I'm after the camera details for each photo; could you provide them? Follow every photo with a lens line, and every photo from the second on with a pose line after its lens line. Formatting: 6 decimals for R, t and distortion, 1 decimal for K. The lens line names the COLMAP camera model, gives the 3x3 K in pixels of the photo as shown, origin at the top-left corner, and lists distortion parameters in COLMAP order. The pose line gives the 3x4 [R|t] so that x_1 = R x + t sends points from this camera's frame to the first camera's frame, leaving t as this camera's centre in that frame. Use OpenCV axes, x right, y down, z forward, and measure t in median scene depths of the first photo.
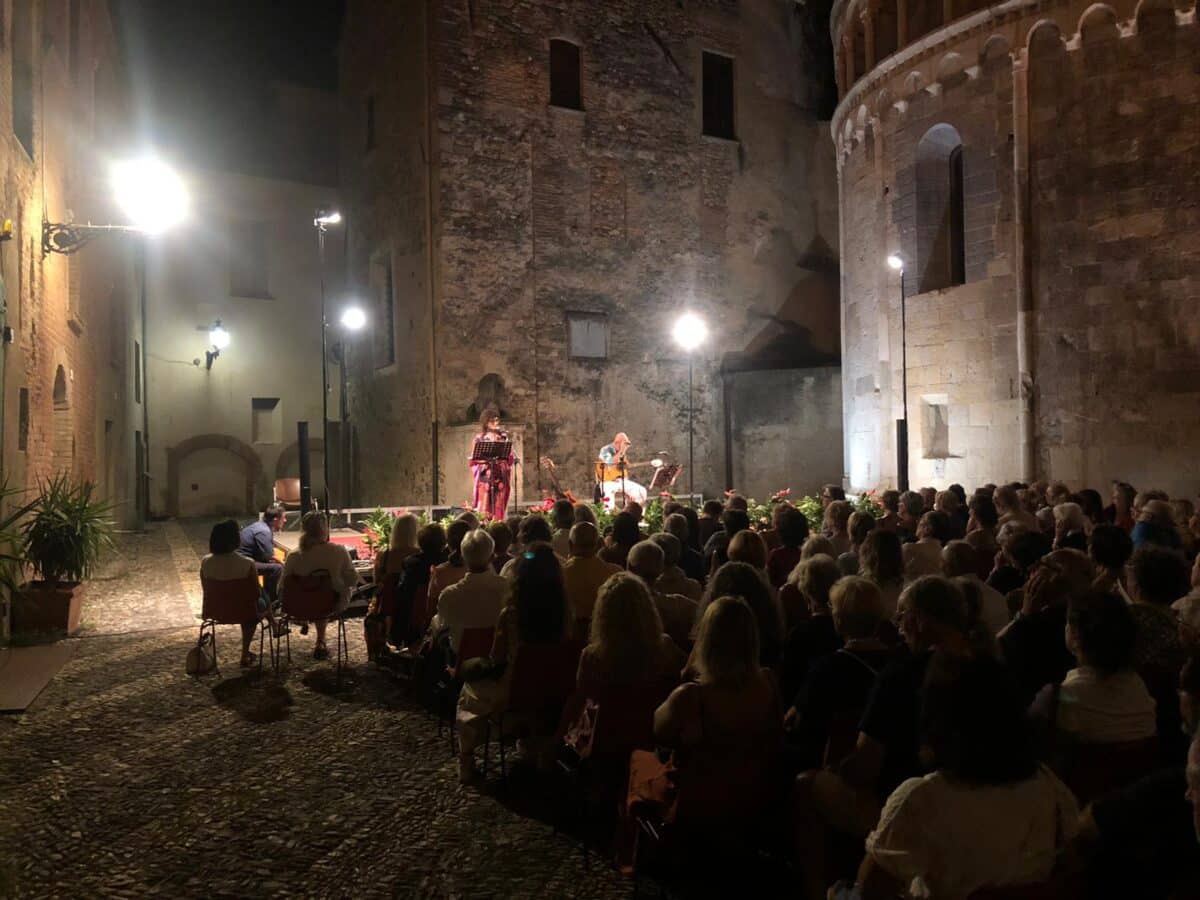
lens RADIAL K [[781.7, 0, 600.3], [0, 781.7, 465.9], [0, 0, 1]] dist [0.002920, -0.001158]
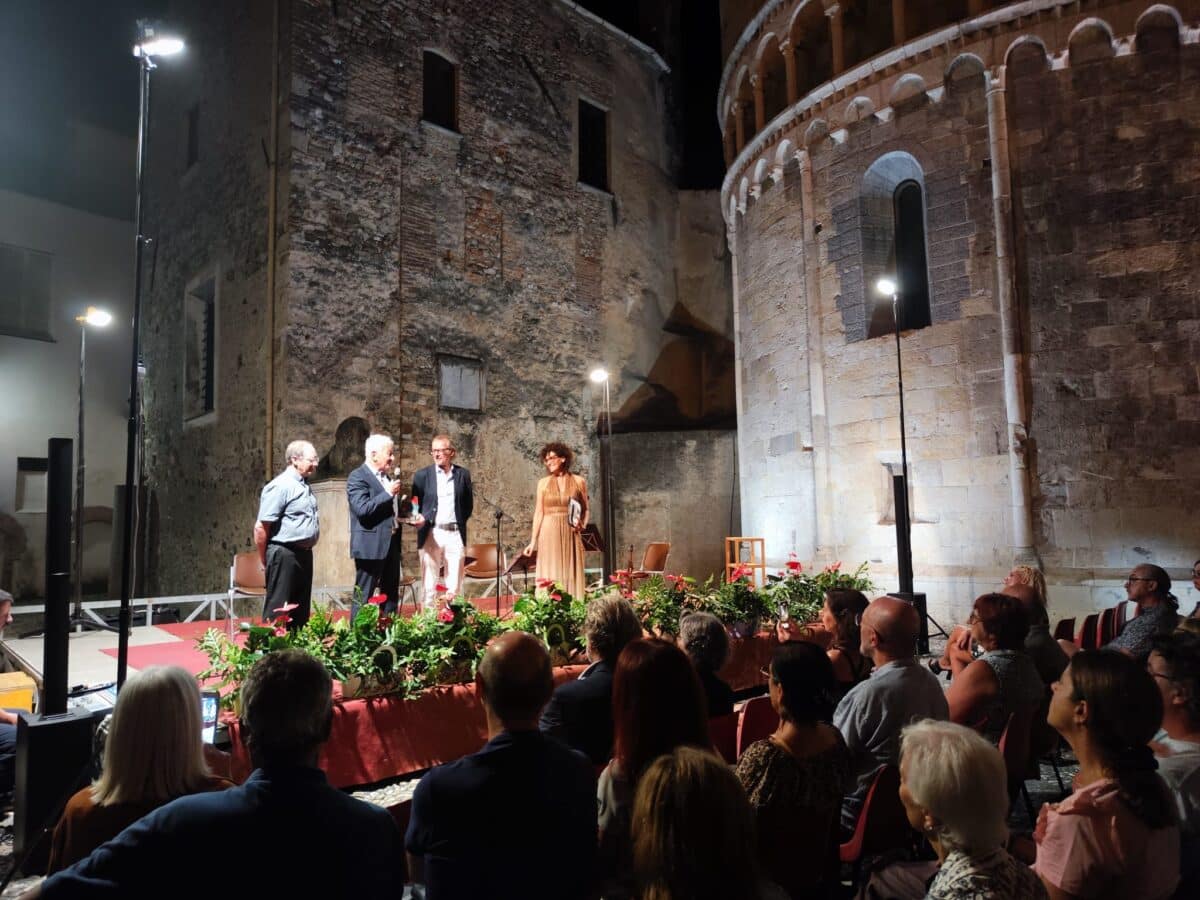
lens RADIAL K [[781.7, 0, 600.3], [0, 781.7, 465.9], [0, 0, 1]] dist [0.002920, -0.001158]
pose [[0.976306, 0.018252, 0.215623, -0.056266], [0.001645, 0.995782, -0.091740, 0.003519], [-0.216387, 0.089921, 0.972158, 0.156147]]
